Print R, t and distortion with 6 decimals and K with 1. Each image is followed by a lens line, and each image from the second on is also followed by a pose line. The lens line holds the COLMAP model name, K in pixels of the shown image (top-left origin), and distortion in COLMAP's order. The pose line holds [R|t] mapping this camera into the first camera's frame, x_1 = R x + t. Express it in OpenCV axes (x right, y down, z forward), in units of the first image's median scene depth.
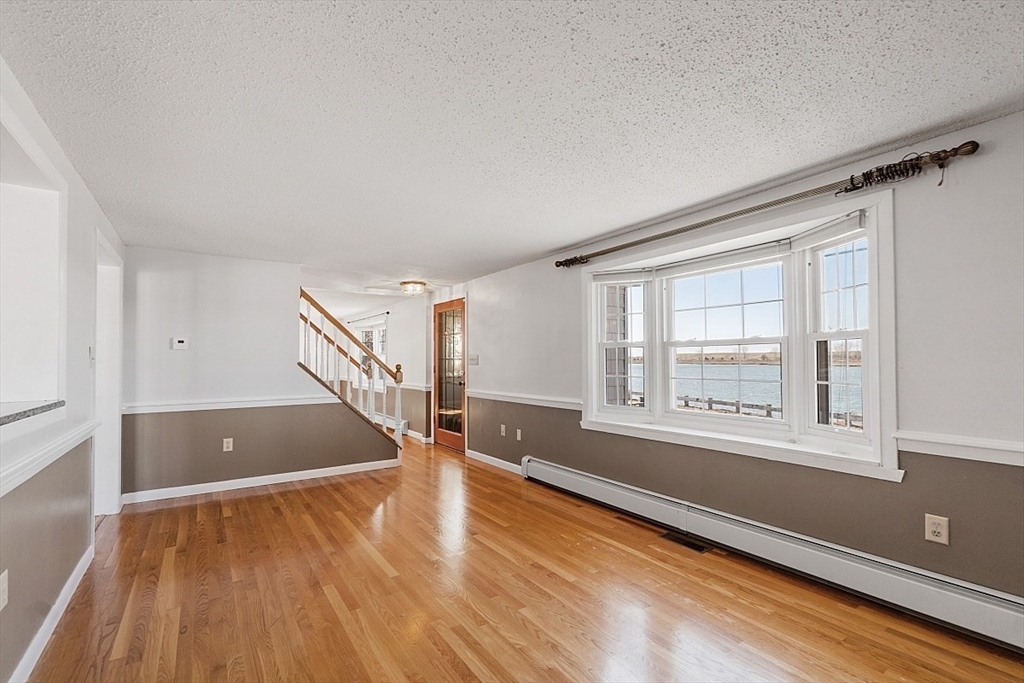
lens RADIAL K [[446.4, 0, 498.2], [0, 446.4, 356.1], [0, 0, 1]] dist [0.000692, 0.000050]
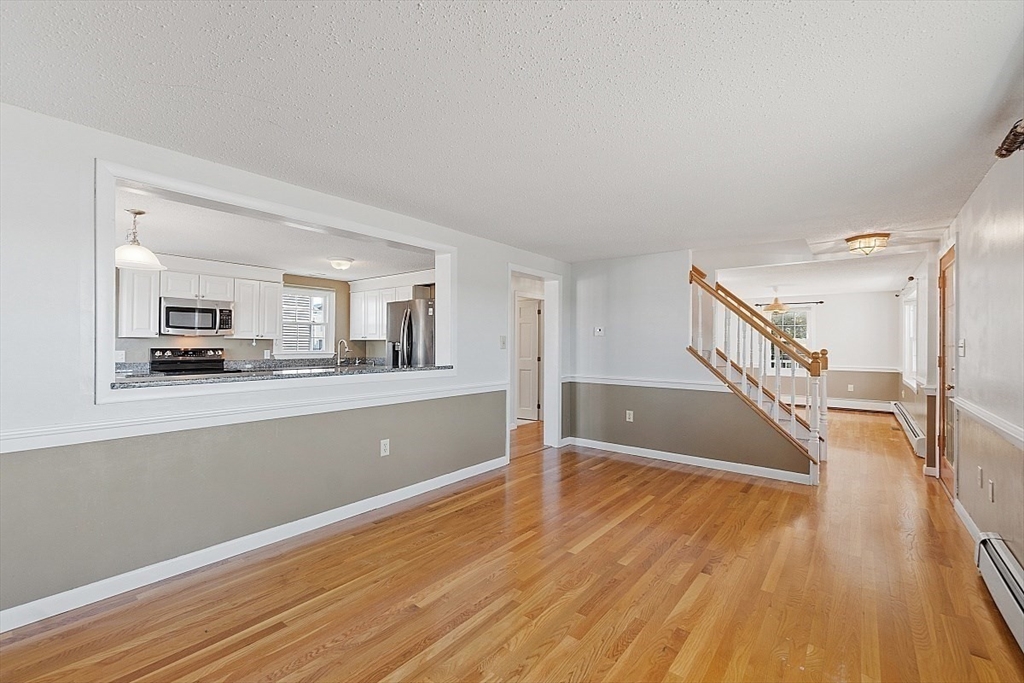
lens RADIAL K [[446.4, 0, 491.9], [0, 446.4, 341.6], [0, 0, 1]] dist [0.000692, 0.000050]
pose [[0.286917, 0.001614, -0.957954, 0.448911], [0.002800, 0.999993, 0.002524, -0.003247], [0.957951, -0.003407, 0.286910, 0.328169]]
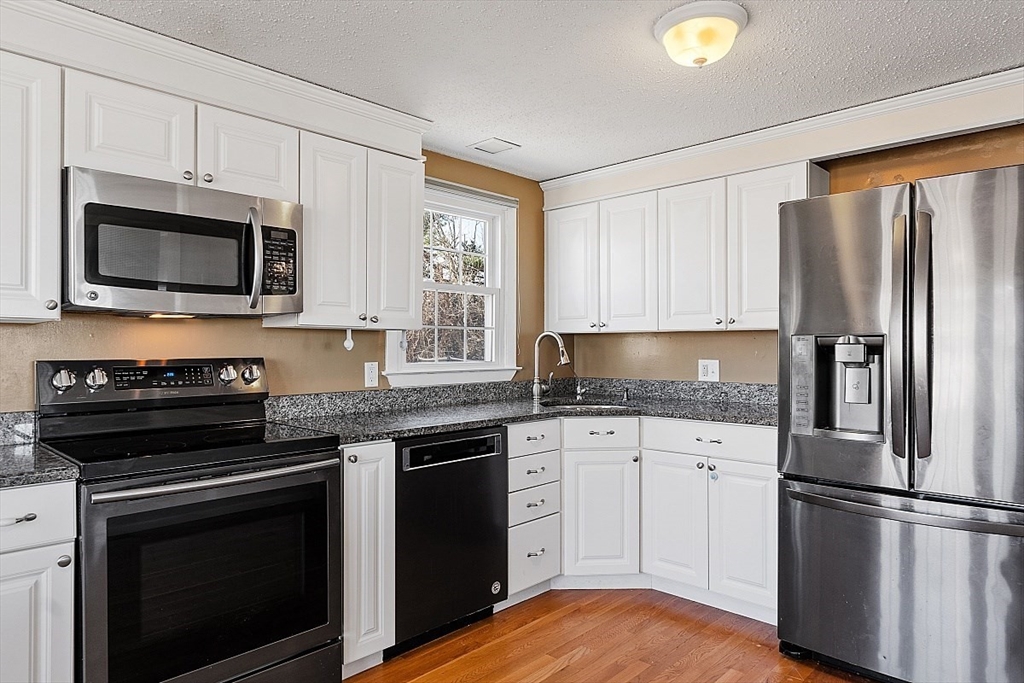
lens RADIAL K [[632.5, 0, 511.6], [0, 632.5, 345.1], [0, 0, 1]] dist [-0.009459, -0.007805]
pose [[0.223892, 0.000103, -0.974614, -0.488390], [0.011624, 0.999929, 0.002776, 0.007148], [0.974545, -0.011951, 0.223875, 0.014506]]
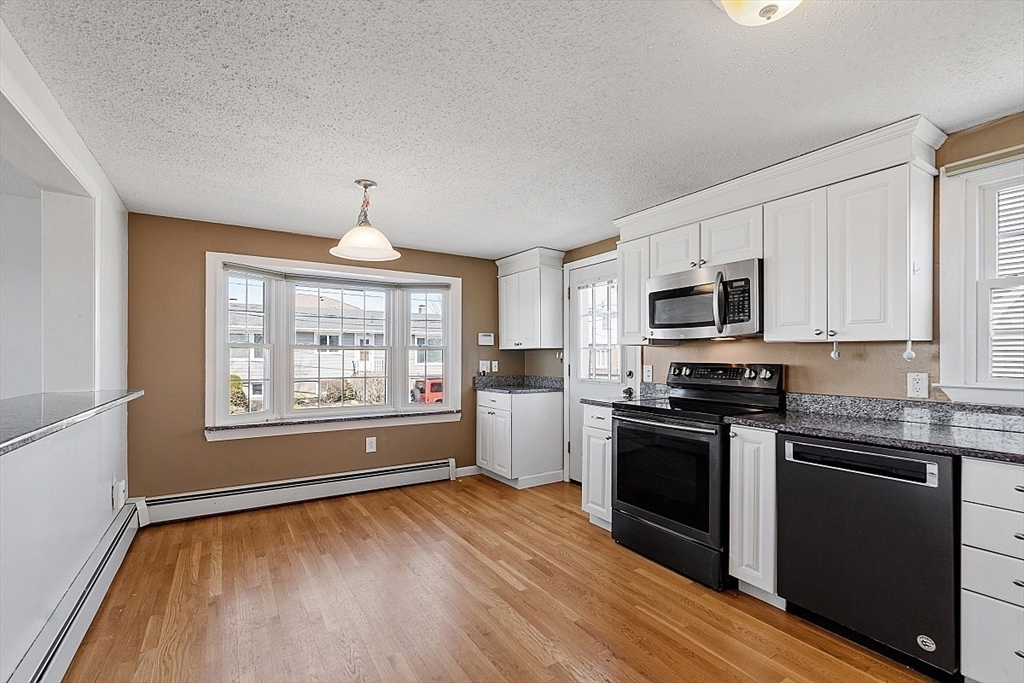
lens RADIAL K [[446.4, 0, 496.4], [0, 446.4, 356.7], [0, 0, 1]] dist [0.000692, 0.000050]
pose [[-0.999396, 0.000017, 0.034738, -0.783379], [-0.000278, 0.999964, -0.008465, 0.013364], [-0.034737, -0.008469, -0.999361, 0.580148]]
